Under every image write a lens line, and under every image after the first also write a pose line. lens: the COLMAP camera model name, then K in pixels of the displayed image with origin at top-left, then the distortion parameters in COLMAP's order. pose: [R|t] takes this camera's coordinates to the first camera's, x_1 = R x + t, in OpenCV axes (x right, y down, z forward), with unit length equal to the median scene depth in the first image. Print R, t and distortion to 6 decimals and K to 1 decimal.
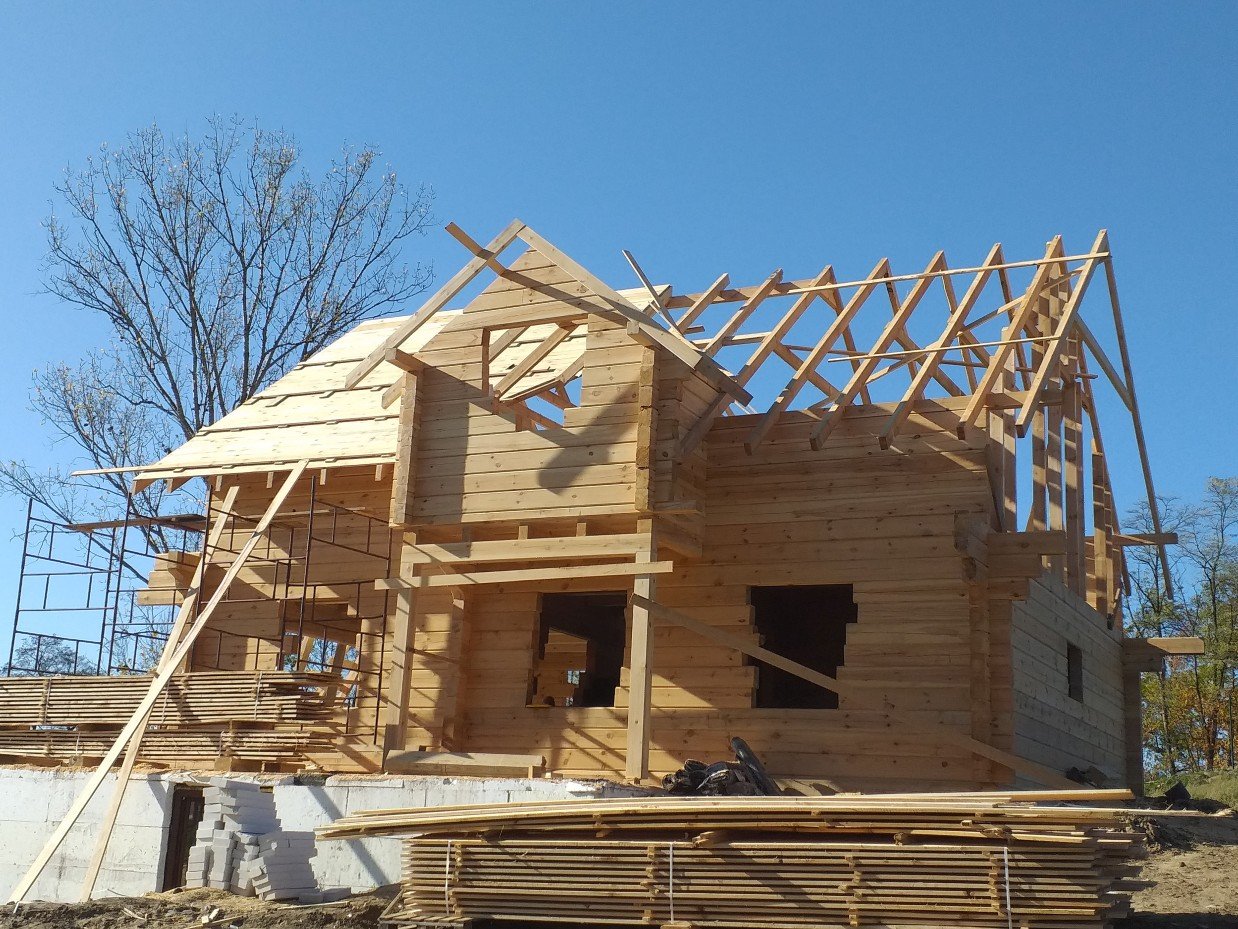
lens RADIAL K [[1563.8, 0, 623.0], [0, 1563.8, 433.4], [0, 0, 1]] dist [0.240054, -0.670851]
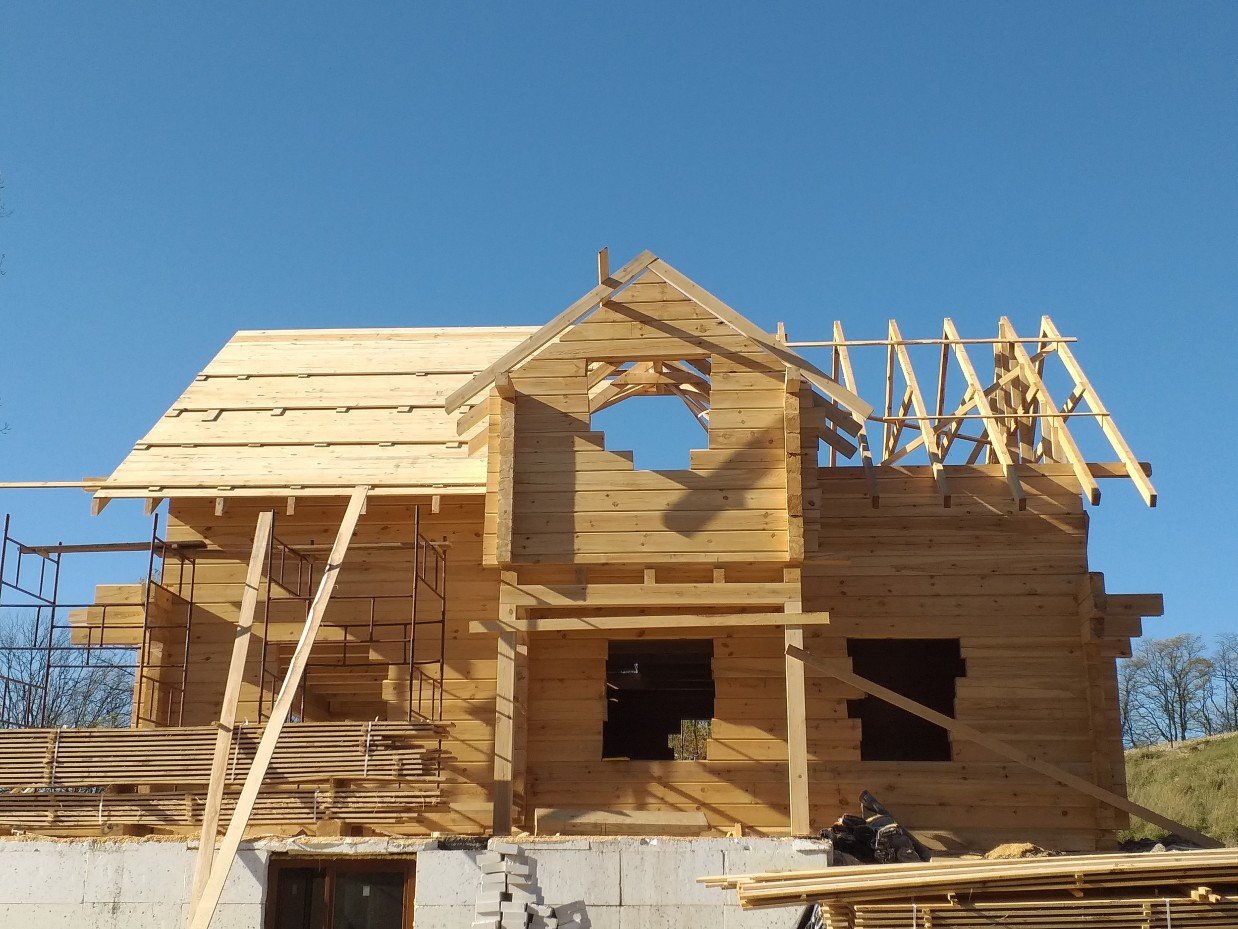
lens RADIAL K [[1563.8, 0, 623.0], [0, 1563.8, 433.4], [0, 0, 1]] dist [0.240054, -0.670851]
pose [[0.924756, 0.068135, 0.374412, -0.446350], [-0.057786, 0.997574, -0.038811, 0.014264], [-0.376148, 0.014255, 0.926450, 0.119572]]
